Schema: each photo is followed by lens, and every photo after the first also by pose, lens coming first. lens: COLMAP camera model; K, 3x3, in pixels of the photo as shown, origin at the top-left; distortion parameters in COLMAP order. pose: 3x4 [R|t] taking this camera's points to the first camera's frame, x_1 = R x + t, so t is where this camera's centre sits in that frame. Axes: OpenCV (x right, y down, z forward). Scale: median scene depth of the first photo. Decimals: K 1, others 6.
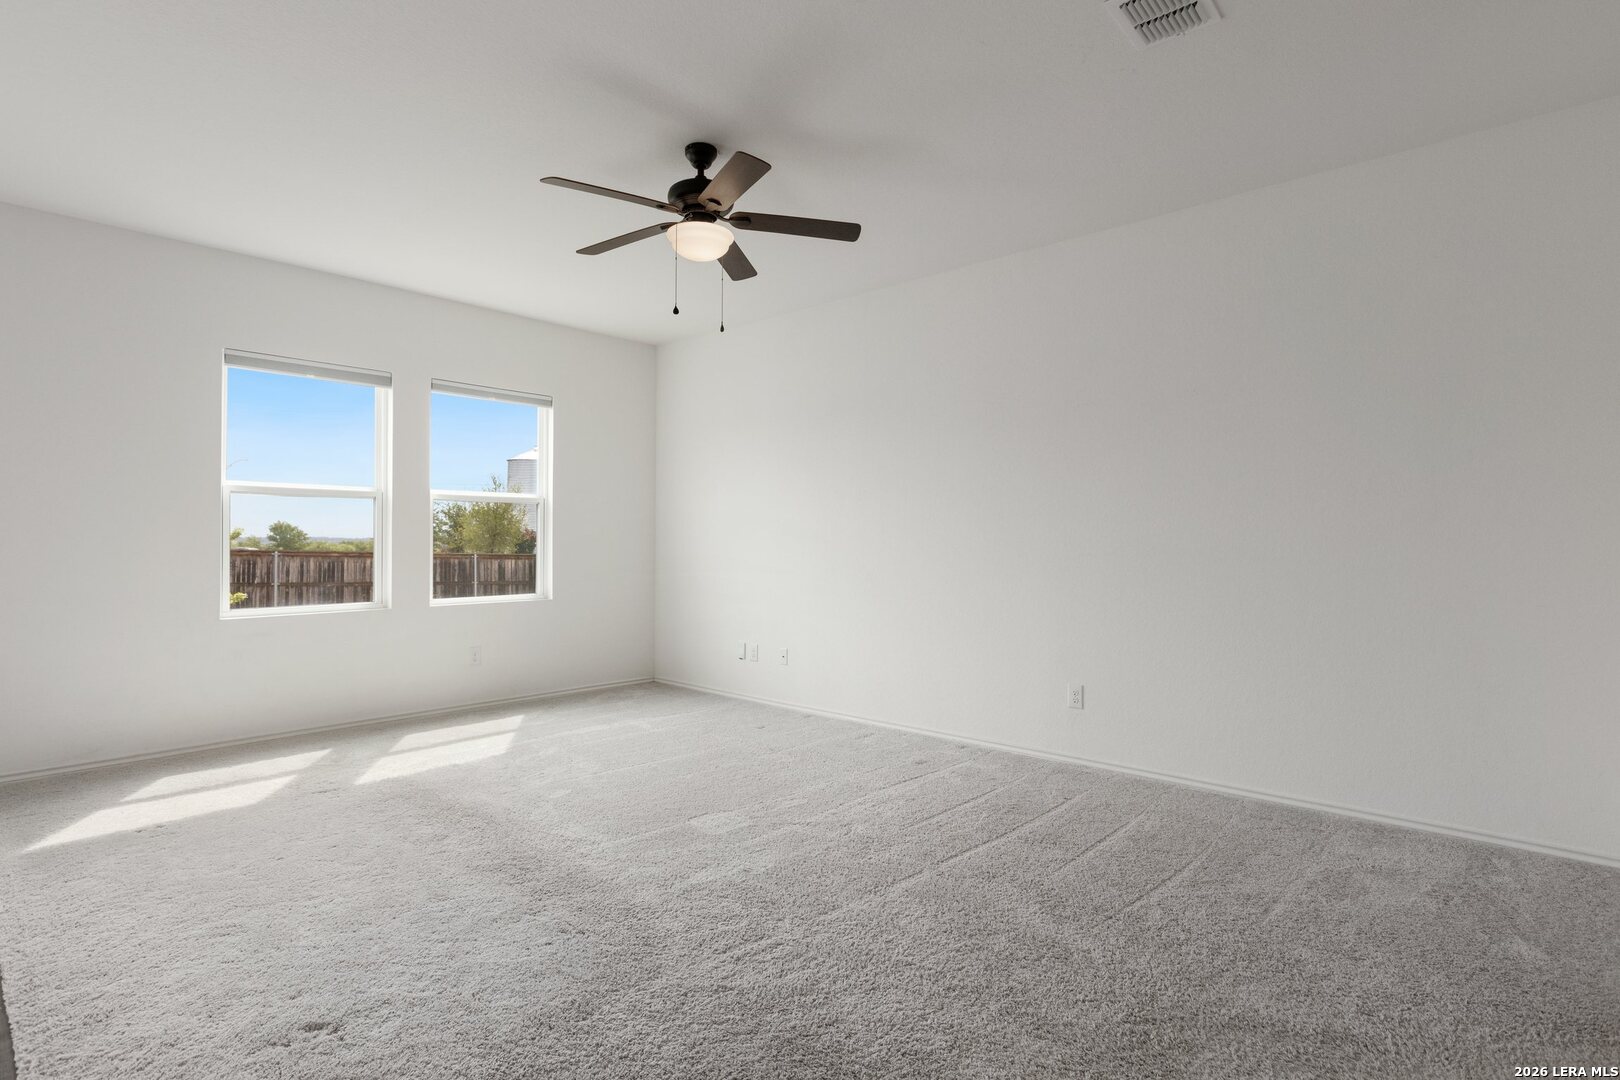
lens RADIAL K [[792.5, 0, 818.7], [0, 792.5, 534.6], [0, 0, 1]] dist [-0.000078, -0.004211]
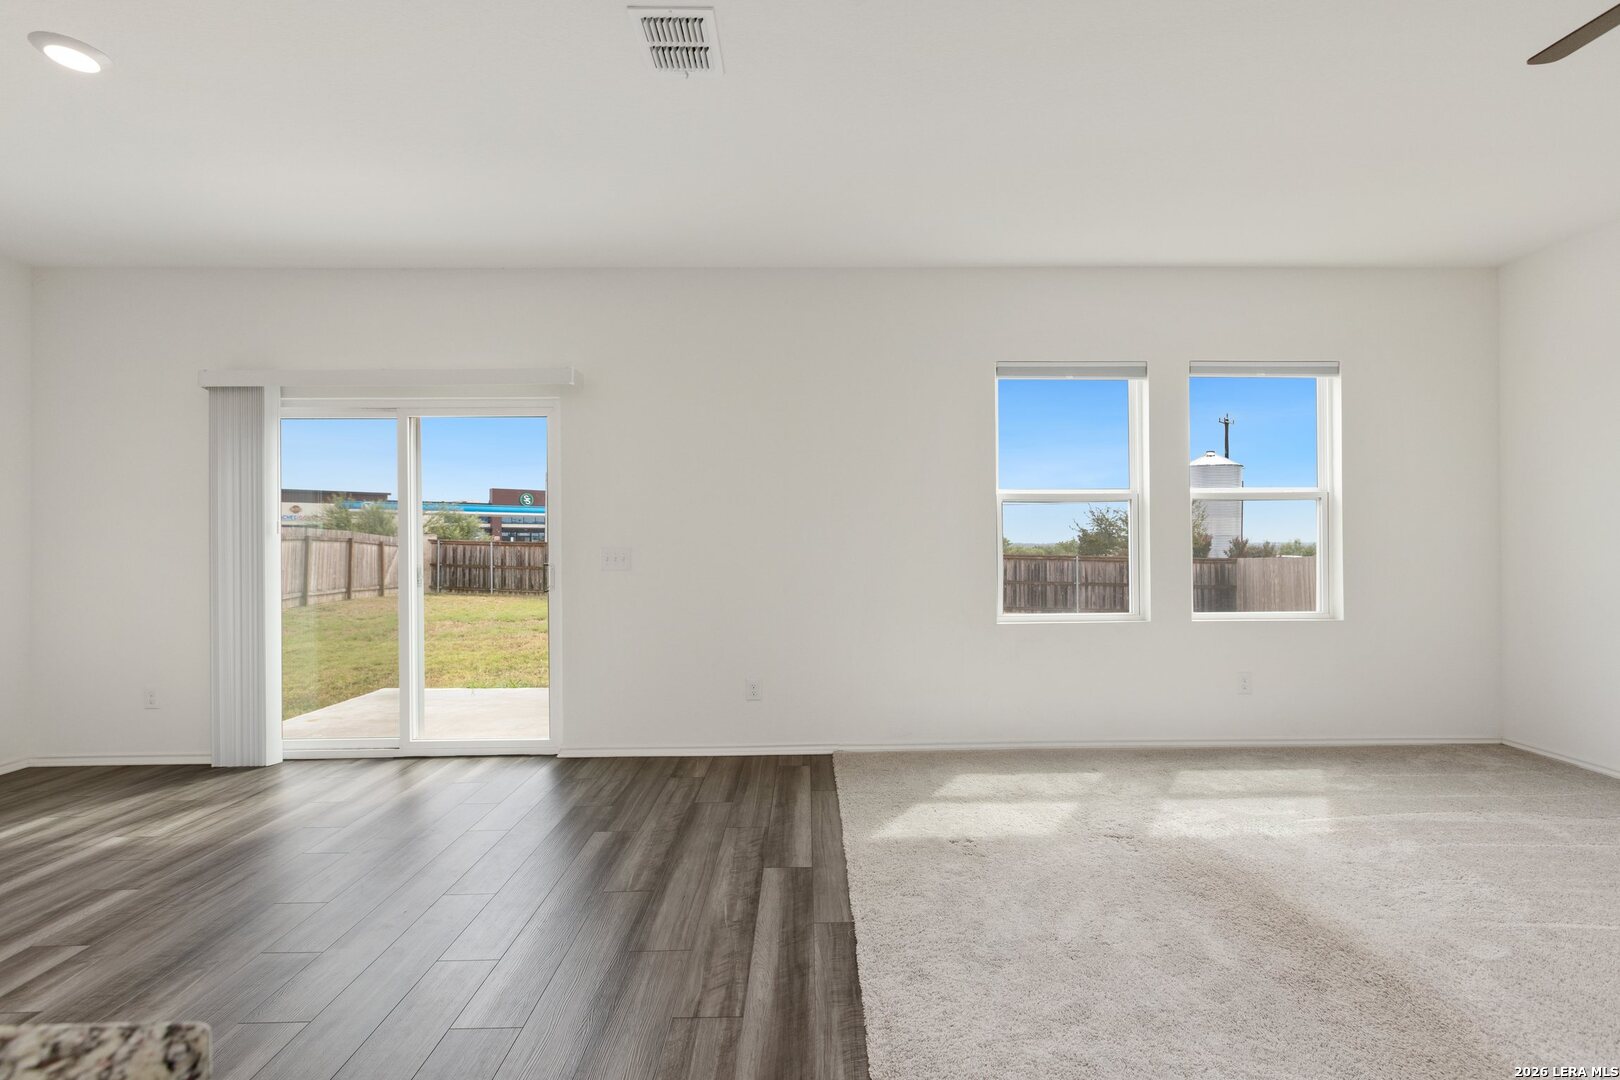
lens RADIAL K [[722.9, 0, 819.4], [0, 722.9, 543.2], [0, 0, 1]] dist [-0.000241, -0.000443]
pose [[0.674392, -0.011009, -0.738292, -0.182345], [0.015076, 0.999886, -0.001139, -0.001161], [0.738220, -0.010362, 0.674481, 0.162679]]
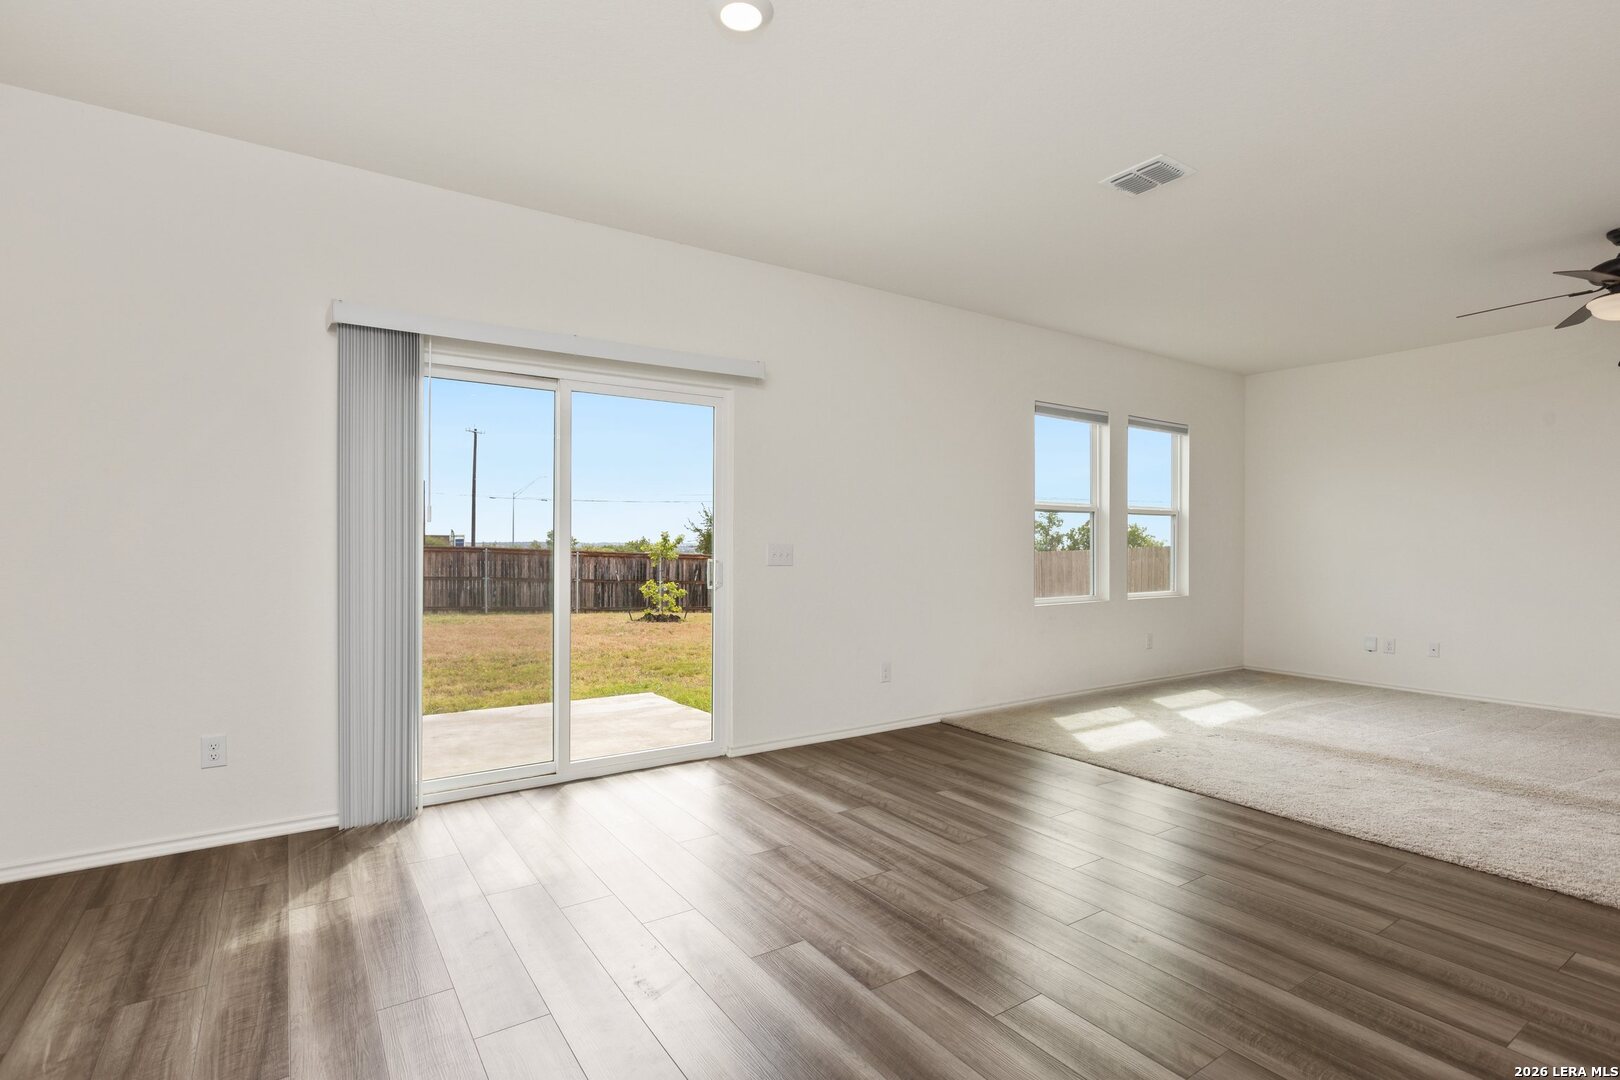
lens RADIAL K [[792.5, 0, 814.3], [0, 792.5, 529.5], [0, 0, 1]] dist [-0.000078, -0.004211]
pose [[0.968566, -0.004985, -0.248706, -0.667988], [0.002153, 0.999930, -0.011655, -0.004618], [0.248747, 0.010753, 0.968509, -0.317681]]
